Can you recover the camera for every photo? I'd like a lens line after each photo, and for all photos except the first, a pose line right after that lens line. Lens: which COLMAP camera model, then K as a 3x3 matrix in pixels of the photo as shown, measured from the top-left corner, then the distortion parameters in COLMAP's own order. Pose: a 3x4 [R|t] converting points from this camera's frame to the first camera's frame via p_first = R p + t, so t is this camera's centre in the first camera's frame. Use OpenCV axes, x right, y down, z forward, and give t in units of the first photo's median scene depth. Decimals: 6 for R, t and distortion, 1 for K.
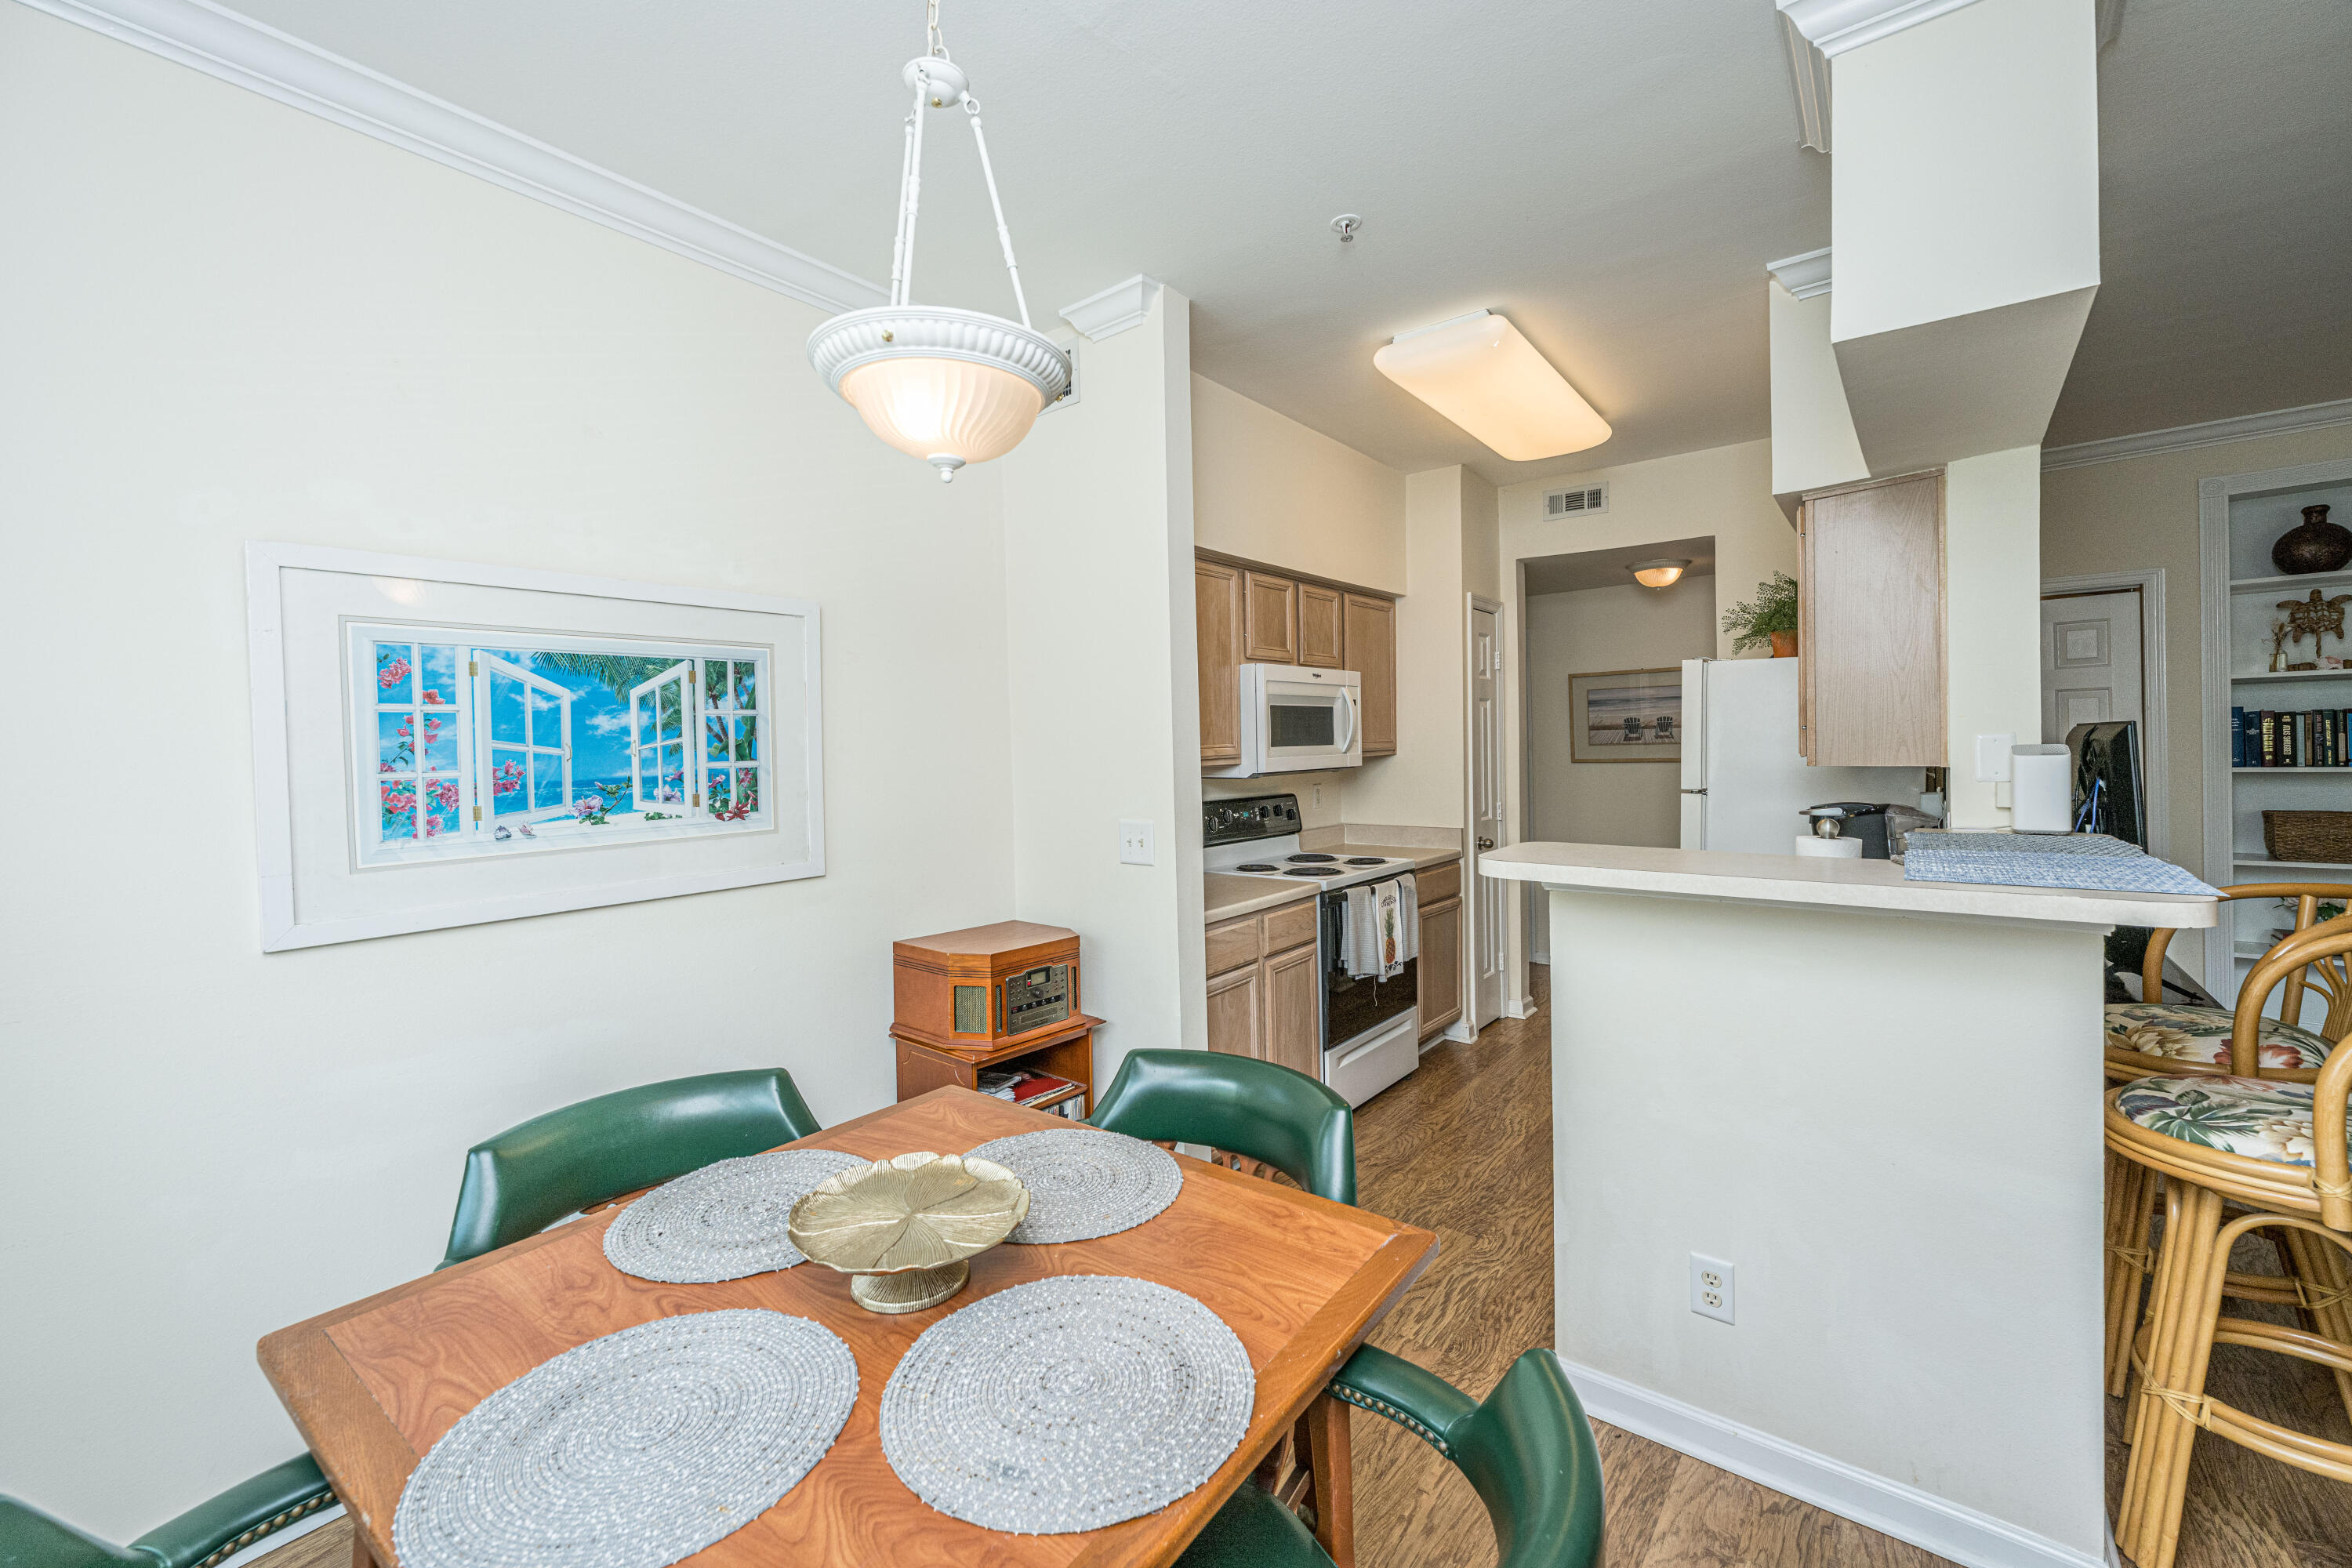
lens RADIAL K [[941.9, 0, 1179.9], [0, 941.9, 763.5], [0, 0, 1]] dist [-0.000889, 0.000051]
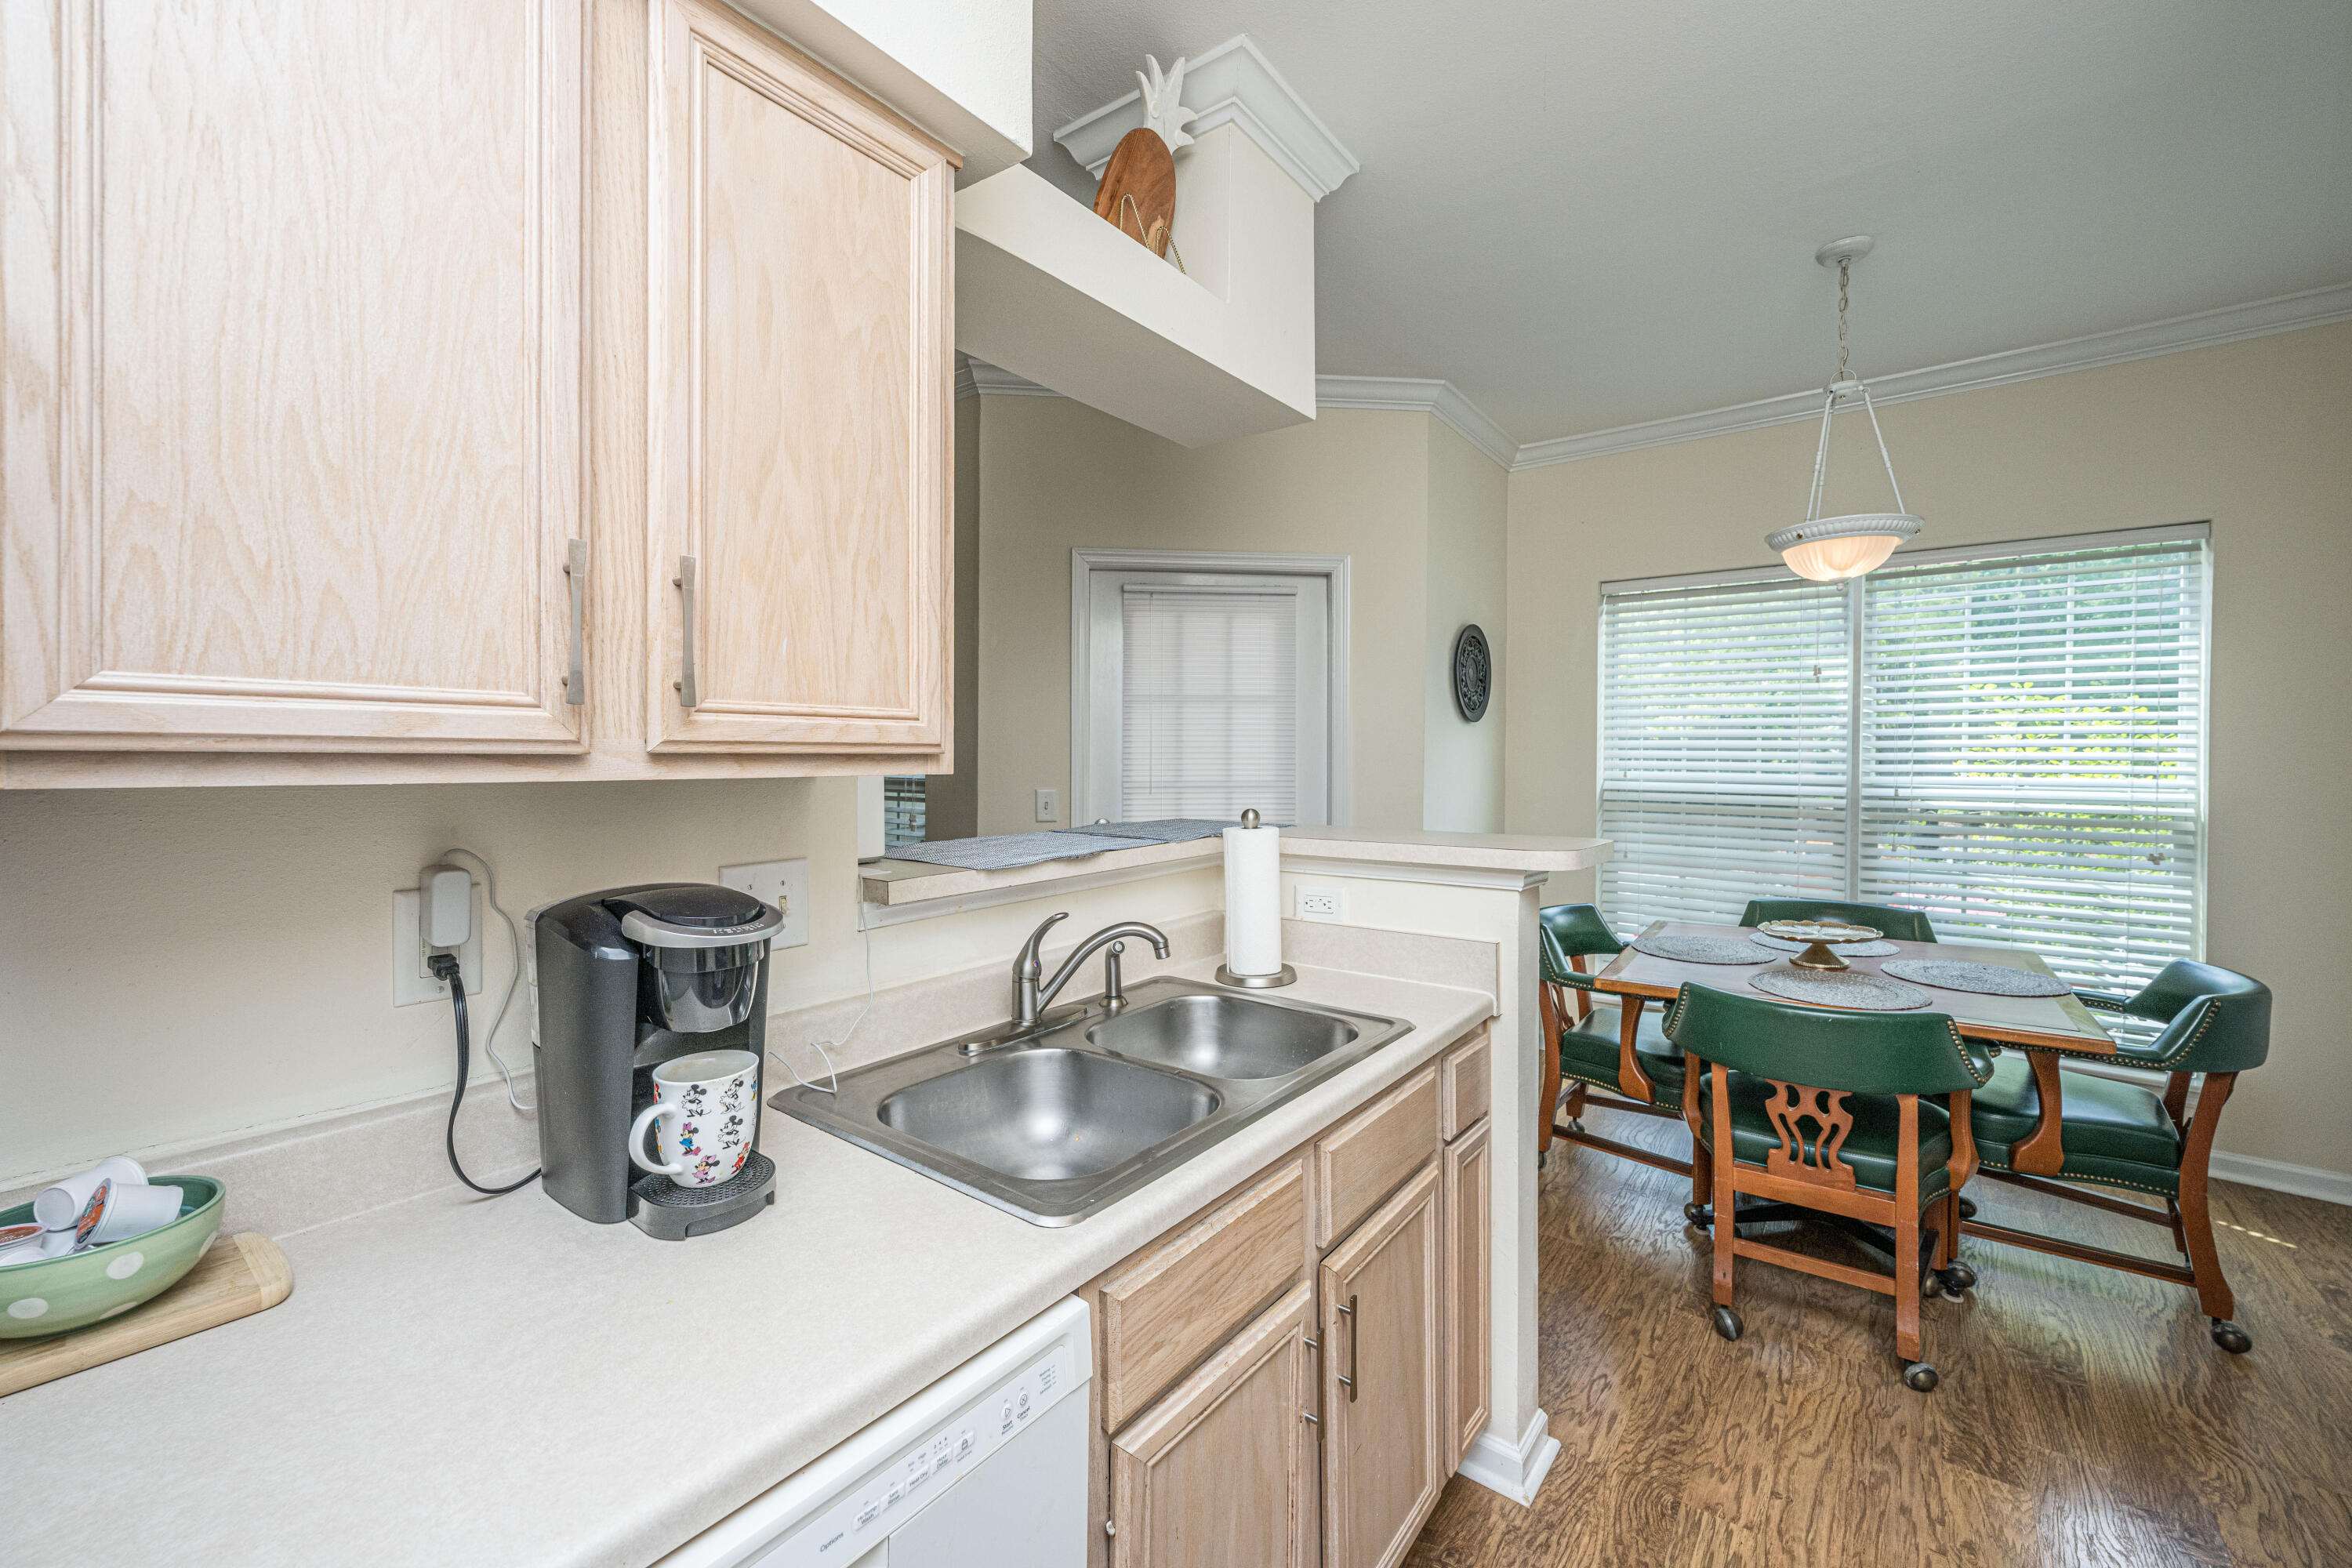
lens RADIAL K [[941.9, 0, 1179.8], [0, 941.9, 760.9], [0, 0, 1]] dist [-0.000889, 0.000051]
pose [[-0.999647, 0.020770, -0.016590, 0.634881], [0.020313, 0.999422, 0.027253, -0.014504], [0.017147, 0.026907, -0.999491, 1.603452]]
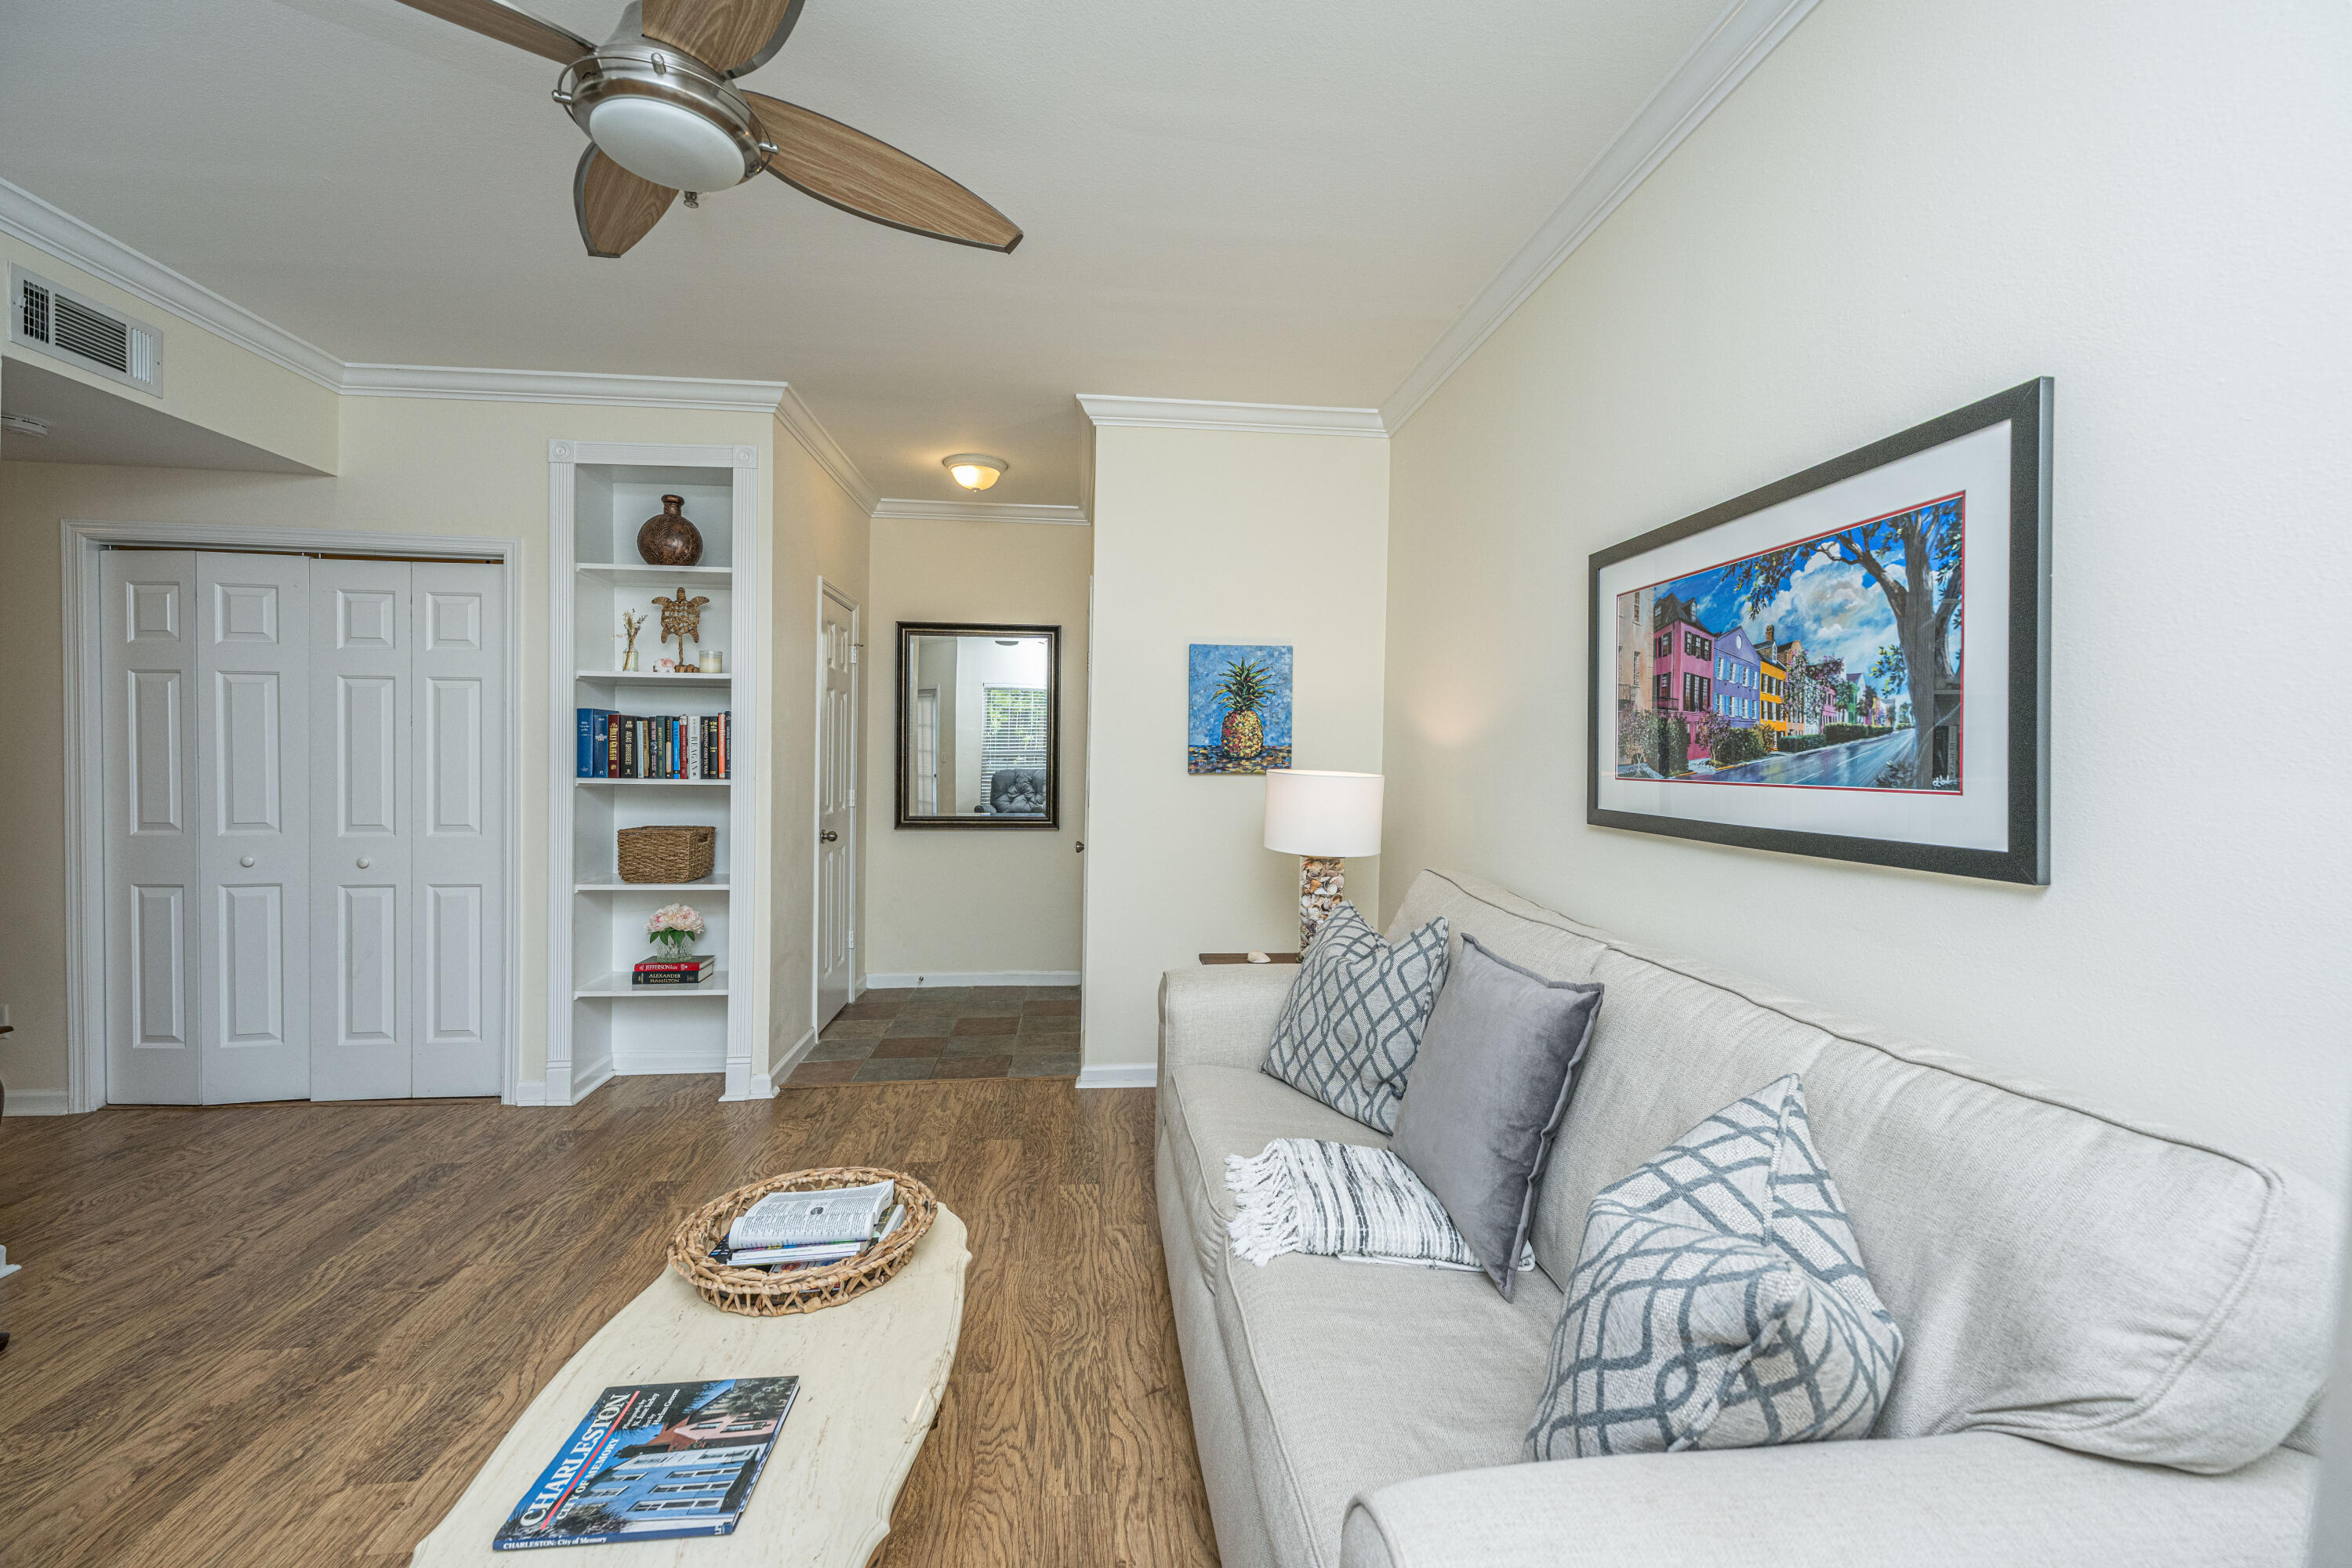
lens RADIAL K [[941.9, 0, 1179.9], [0, 941.9, 761.6], [0, 0, 1]] dist [-0.000889, 0.000051]
pose [[0.711294, 0.030258, 0.702243, 1.540865], [-0.021337, 0.999542, -0.021456, -0.006643], [-0.702570, 0.000278, 0.711614, -0.011165]]
